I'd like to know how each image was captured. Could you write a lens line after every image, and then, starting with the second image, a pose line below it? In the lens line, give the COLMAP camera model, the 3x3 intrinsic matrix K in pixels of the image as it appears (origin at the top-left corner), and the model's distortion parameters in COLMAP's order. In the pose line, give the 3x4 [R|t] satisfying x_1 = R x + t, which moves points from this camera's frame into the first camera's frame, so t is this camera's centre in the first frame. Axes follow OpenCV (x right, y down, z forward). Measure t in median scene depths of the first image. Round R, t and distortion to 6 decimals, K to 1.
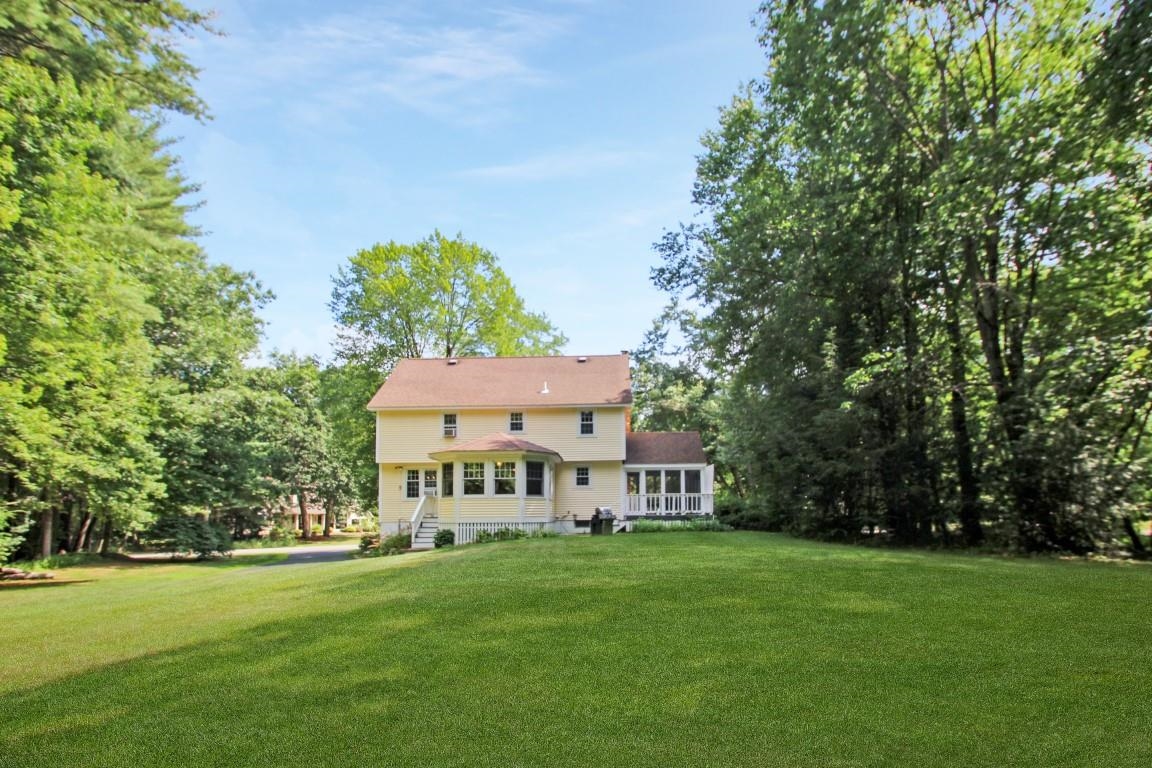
lens RADIAL K [[524.8, 0, 576.0], [0, 524.8, 384.0], [0, 0, 1]] dist [-0.000585, -0.000177]
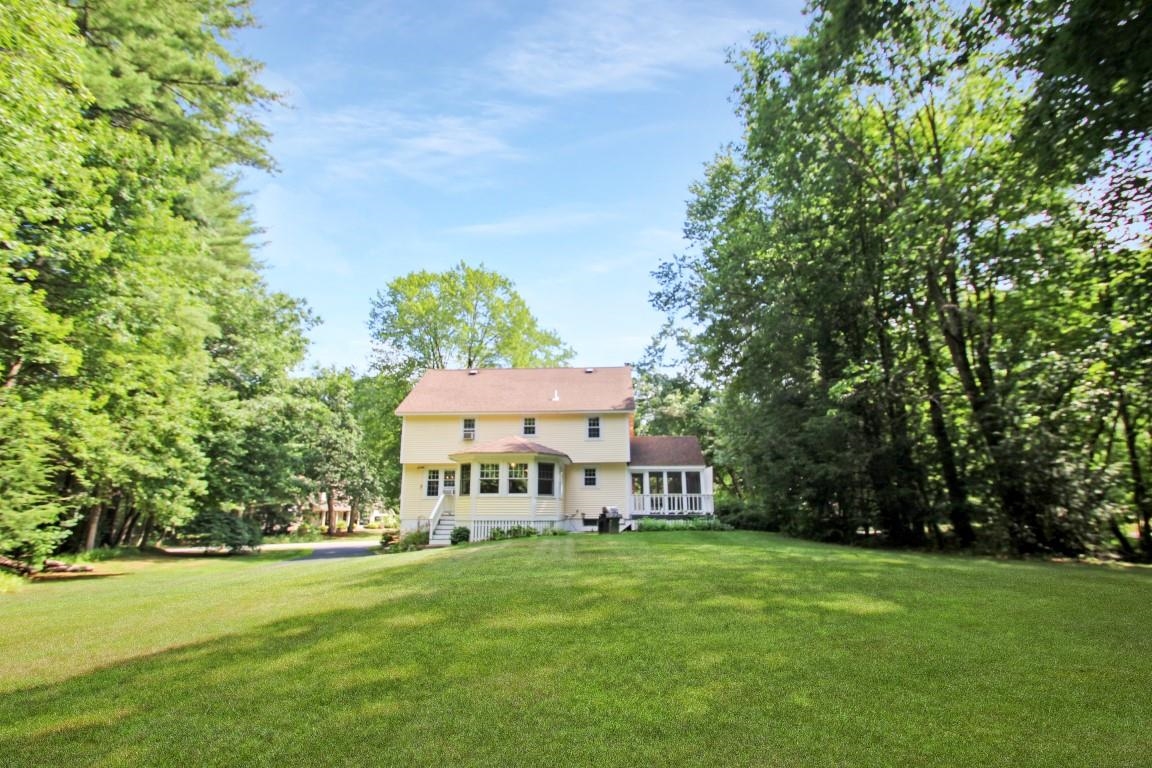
lens RADIAL K [[524.8, 0, 576.0], [0, 524.8, 384.0], [0, 0, 1]] dist [-0.000585, -0.000177]
pose [[0.999825, 0.002733, -0.018485, 0.004084], [-0.002850, 0.999976, -0.006316, -0.010716], [0.018467, 0.006368, 0.999809, -0.106619]]
